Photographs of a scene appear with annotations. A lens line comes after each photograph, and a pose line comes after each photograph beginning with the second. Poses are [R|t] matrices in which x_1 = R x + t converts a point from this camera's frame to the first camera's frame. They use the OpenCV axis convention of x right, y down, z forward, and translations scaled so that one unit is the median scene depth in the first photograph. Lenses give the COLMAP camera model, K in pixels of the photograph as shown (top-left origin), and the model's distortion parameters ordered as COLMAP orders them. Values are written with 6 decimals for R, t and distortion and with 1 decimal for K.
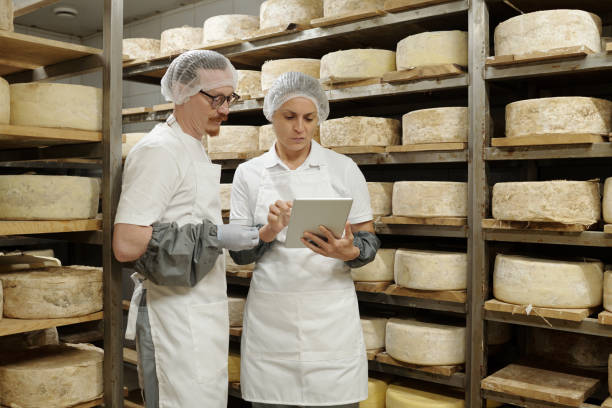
lens RADIAL K [[615.1, 0, 307.2], [0, 615.1, 203.3], [0, 0, 1]] dist [-0.045337, 0.000000]
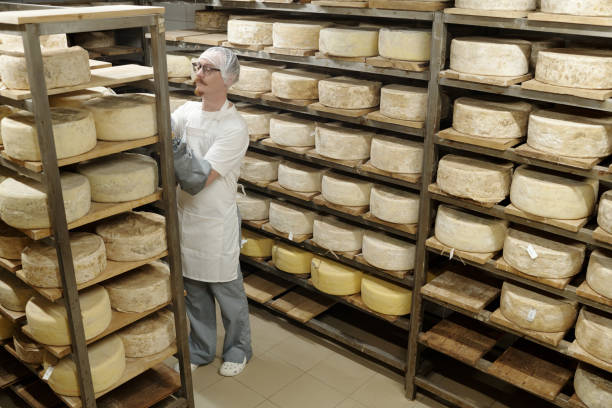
lens RADIAL K [[615.1, 0, 304.9], [0, 615.1, 204.0], [0, 0, 1]] dist [-0.045337, 0.000000]
pose [[0.998984, 0.017904, -0.041366, 0.062817], [-0.002195, 0.935964, 0.352088, -0.433132], [0.045021, -0.351639, 0.935052, -0.344283]]
